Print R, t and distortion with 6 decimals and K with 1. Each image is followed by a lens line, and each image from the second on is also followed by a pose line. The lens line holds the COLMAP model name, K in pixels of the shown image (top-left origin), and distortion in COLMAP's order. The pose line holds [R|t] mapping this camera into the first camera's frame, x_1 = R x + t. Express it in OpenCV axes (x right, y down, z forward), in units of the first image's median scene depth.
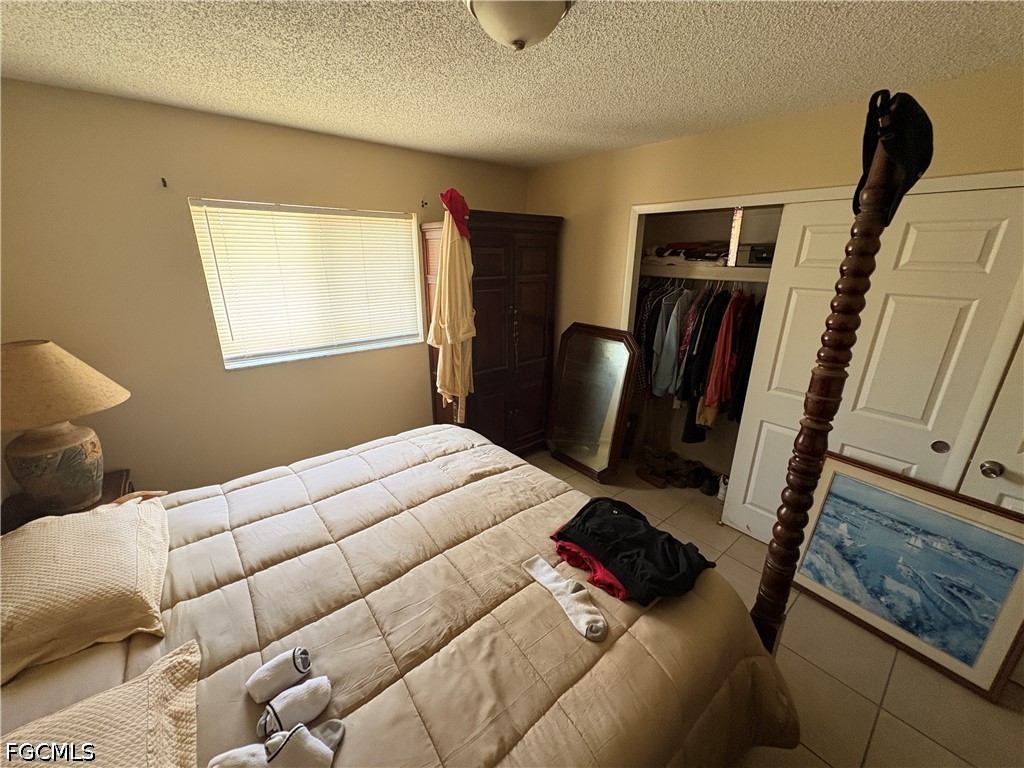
lens RADIAL K [[407.8, 0, 512.0], [0, 407.8, 384.0], [0, 0, 1]] dist [0.000435, 0.000512]
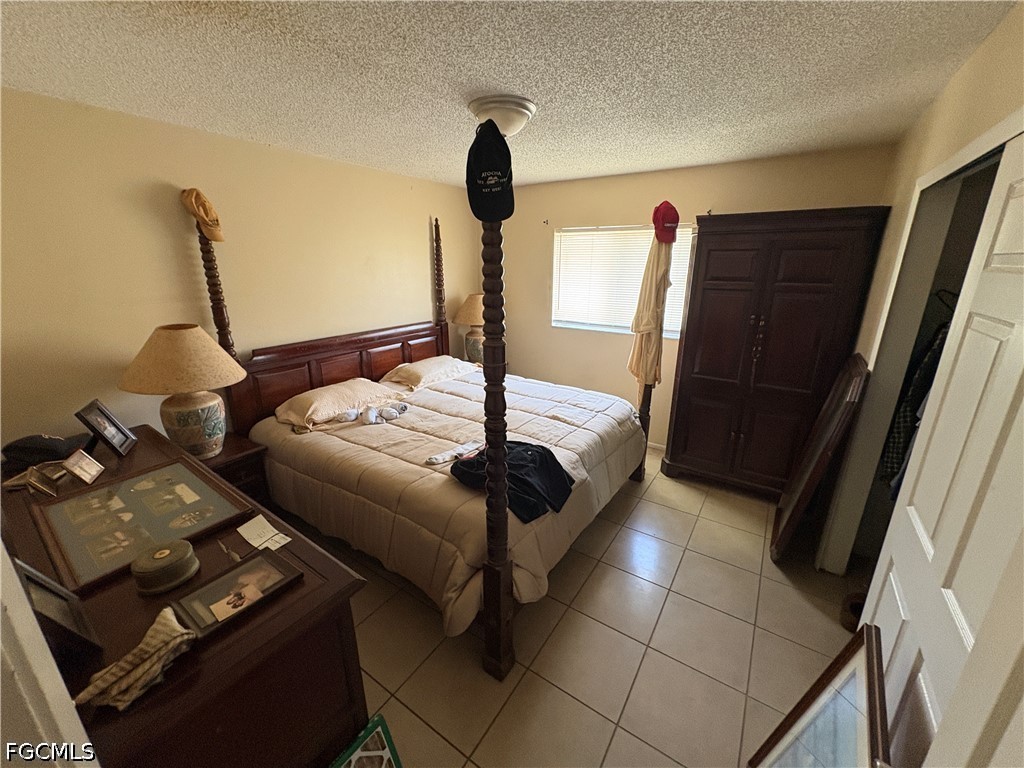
lens RADIAL K [[407.8, 0, 512.0], [0, 407.8, 384.0], [0, 0, 1]] dist [0.000435, 0.000512]
pose [[0.275804, 0.268918, -0.922830, 1.117514], [-0.298229, 0.936629, 0.183808, -0.088183], [0.913779, 0.224519, 0.338525, 0.383497]]
